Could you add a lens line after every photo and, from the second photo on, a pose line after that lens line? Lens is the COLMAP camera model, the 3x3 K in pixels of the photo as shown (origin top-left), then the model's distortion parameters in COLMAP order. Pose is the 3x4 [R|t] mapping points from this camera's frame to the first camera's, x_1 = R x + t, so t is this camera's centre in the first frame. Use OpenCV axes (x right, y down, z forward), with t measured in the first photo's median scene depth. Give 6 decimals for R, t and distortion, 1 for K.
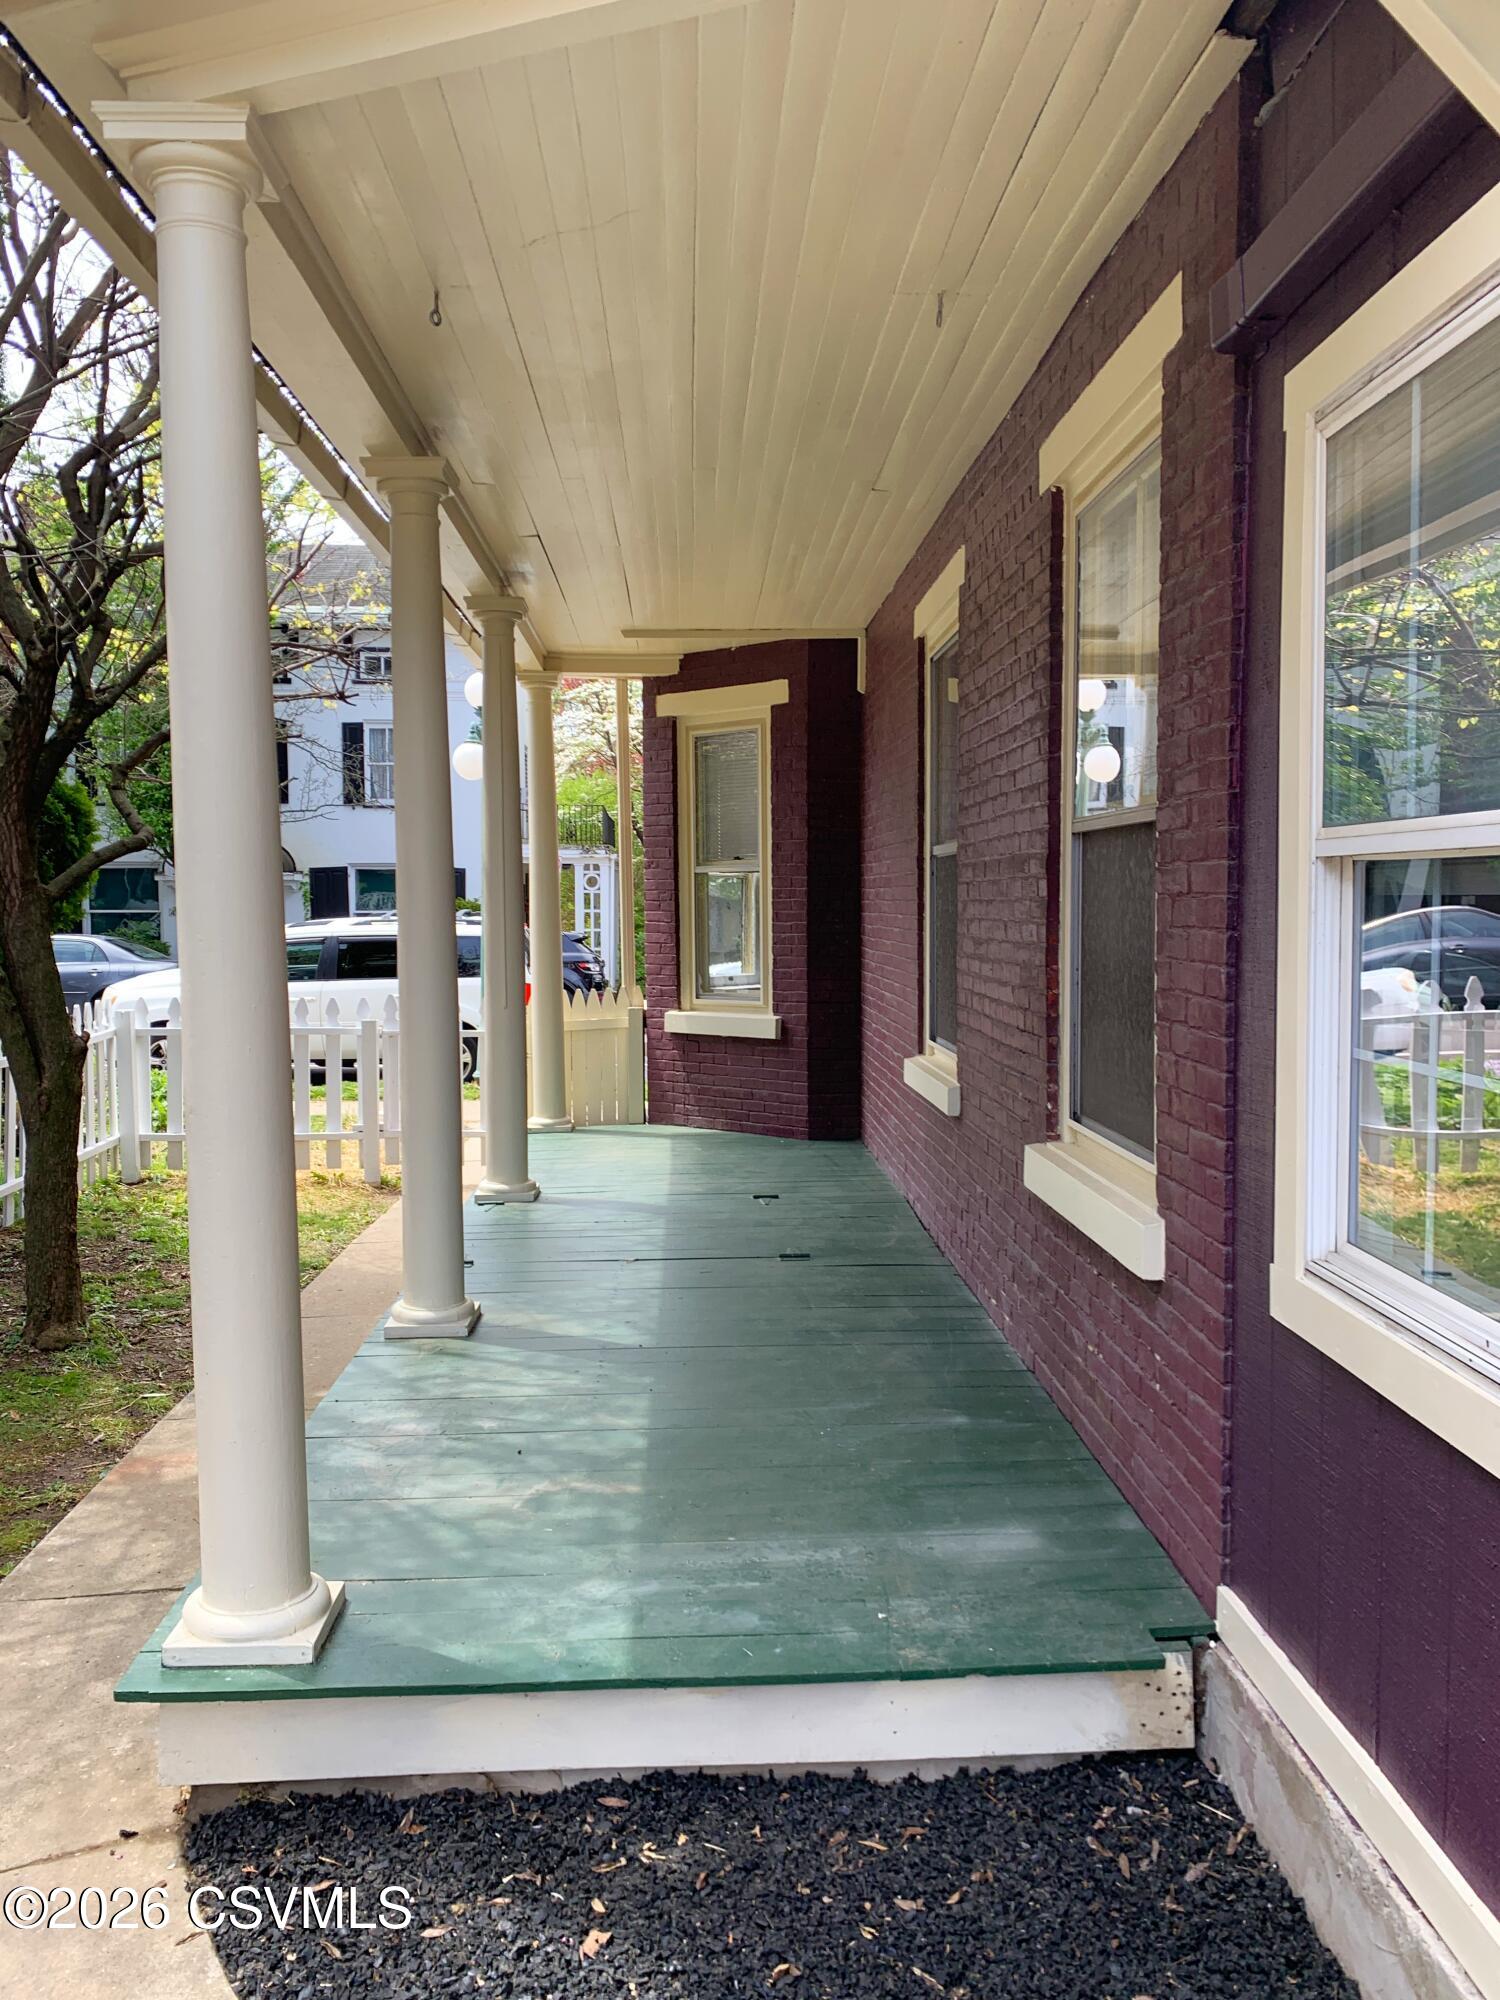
lens RADIAL K [[1513.9, 0, 746.1], [0, 1513.9, 984.9], [0, 0, 1]] dist [-0.003338, -0.003396]
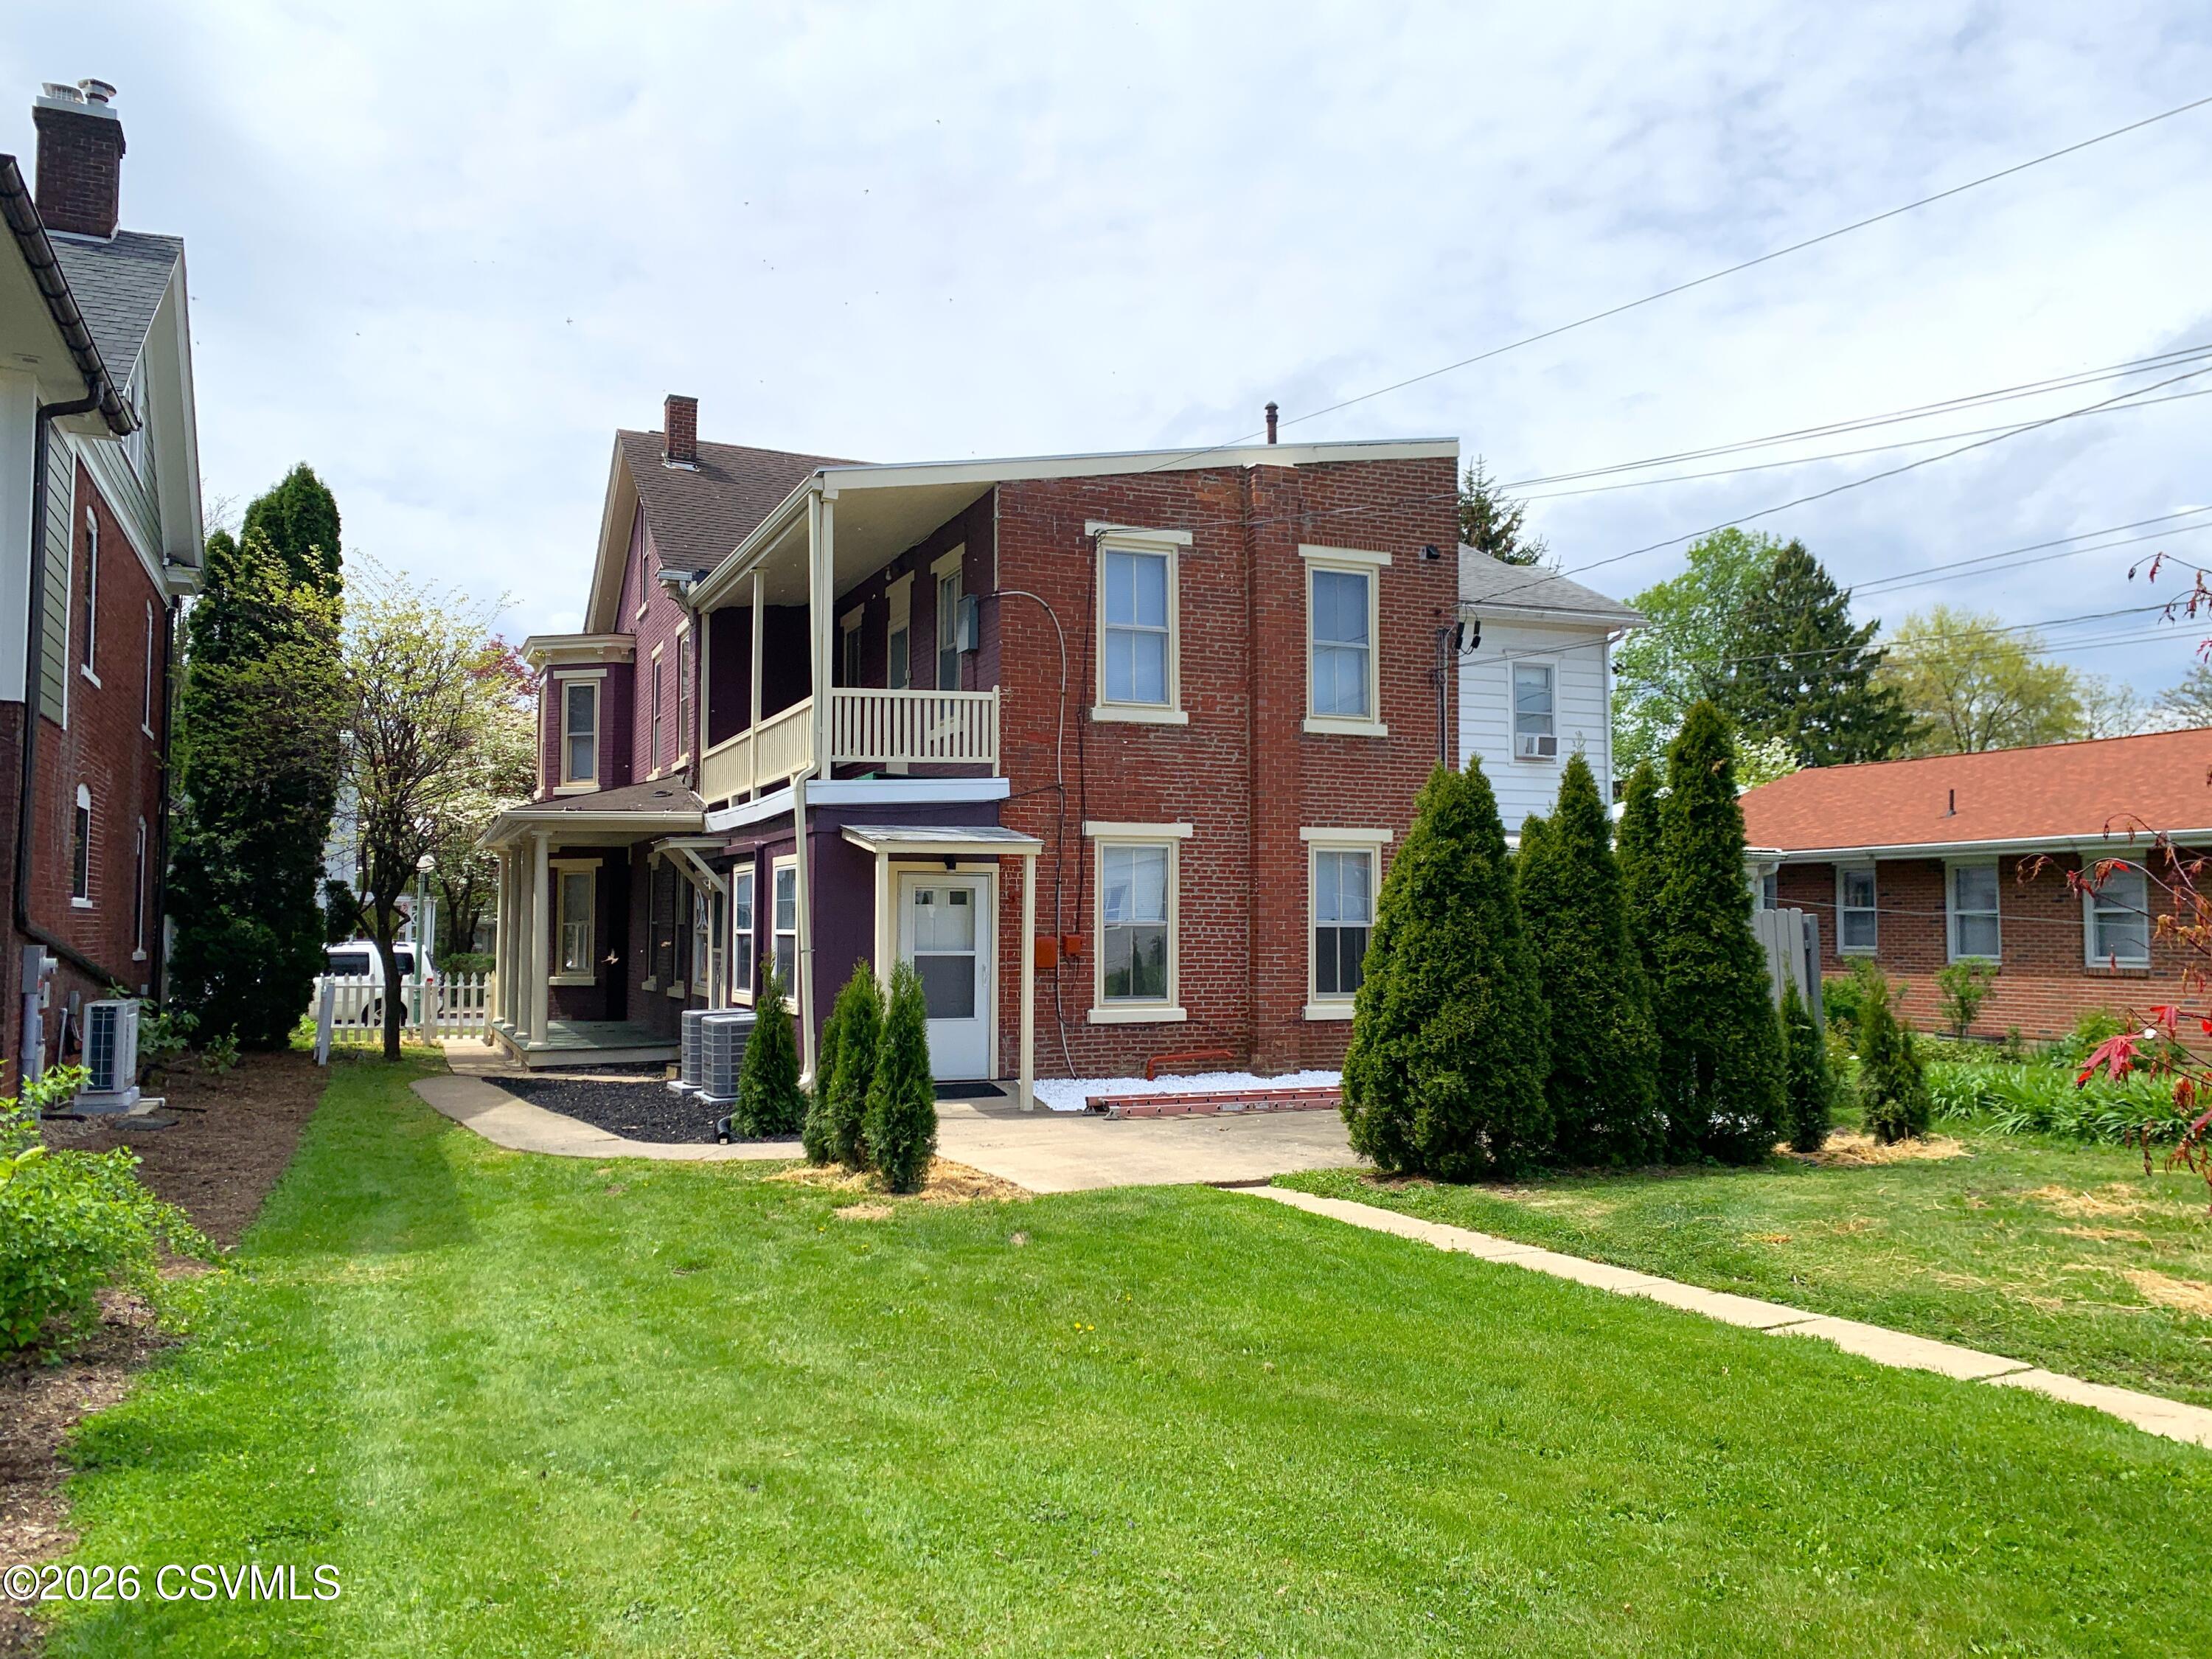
lens RADIAL K [[1646.2, 0, 1098.9], [0, 1646.2, 820.5], [0, 0, 1]] dist [0.117802, -0.177957]
pose [[0.932844, 0.027633, 0.359218, -0.469189], [0.015289, 0.993120, -0.116099, 0.219246], [-0.359955, 0.113794, 0.926004, -4.662017]]
